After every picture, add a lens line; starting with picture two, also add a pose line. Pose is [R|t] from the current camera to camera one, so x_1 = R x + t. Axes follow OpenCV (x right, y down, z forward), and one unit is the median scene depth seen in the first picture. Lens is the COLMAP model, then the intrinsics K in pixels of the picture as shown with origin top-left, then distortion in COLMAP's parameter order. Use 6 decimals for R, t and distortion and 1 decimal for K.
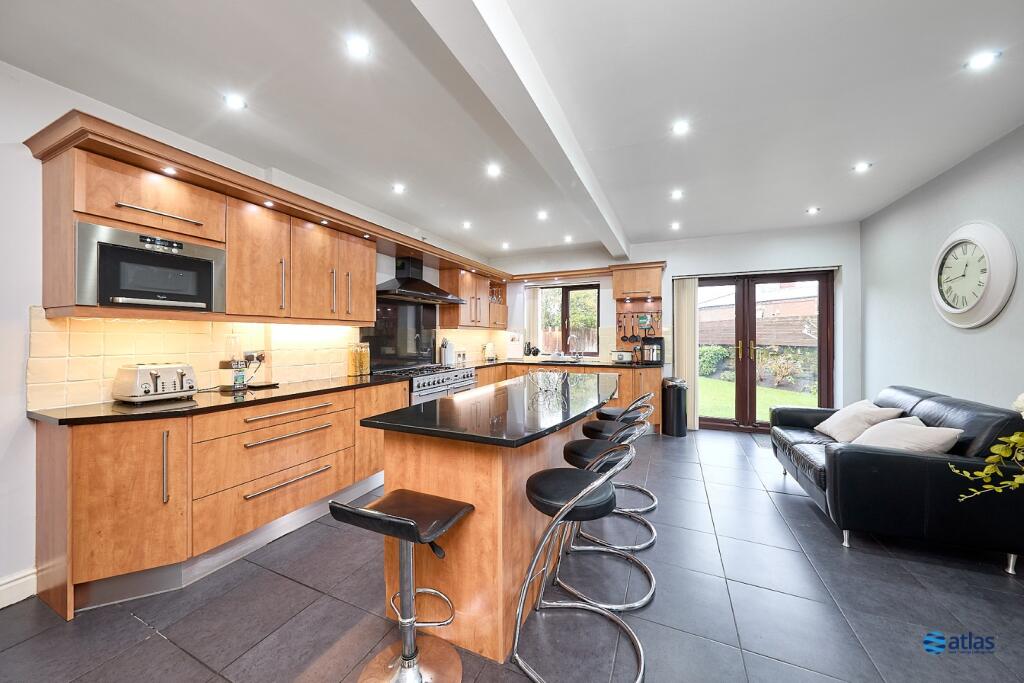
lens RADIAL K [[352.4, 0, 515.2], [0, 352.4, 335.5], [0, 0, 1]] dist [-0.000960, -0.000043]
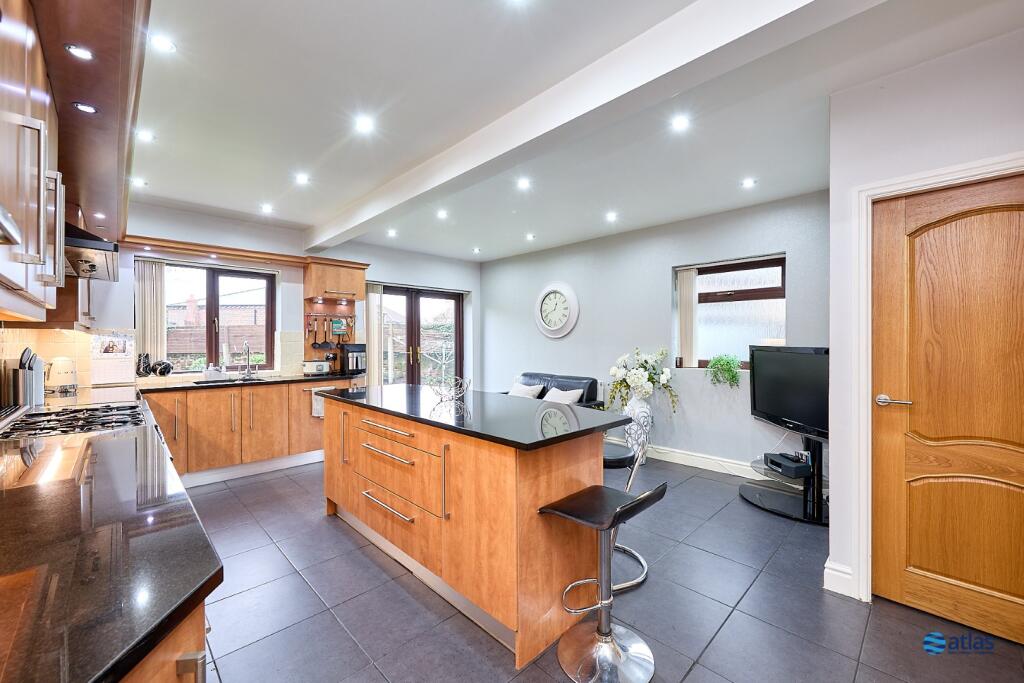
lens RADIAL K [[411.0, 0, 511.7], [0, 411.0, 342.4], [0, 0, 1]] dist [0.000418, 0.000052]
pose [[0.371313, 0.000391, 0.928508, -0.463629], [0.000110, 1.000000, -0.000466, 0.001034], [-0.928508, 0.000275, 0.371313, 0.232745]]
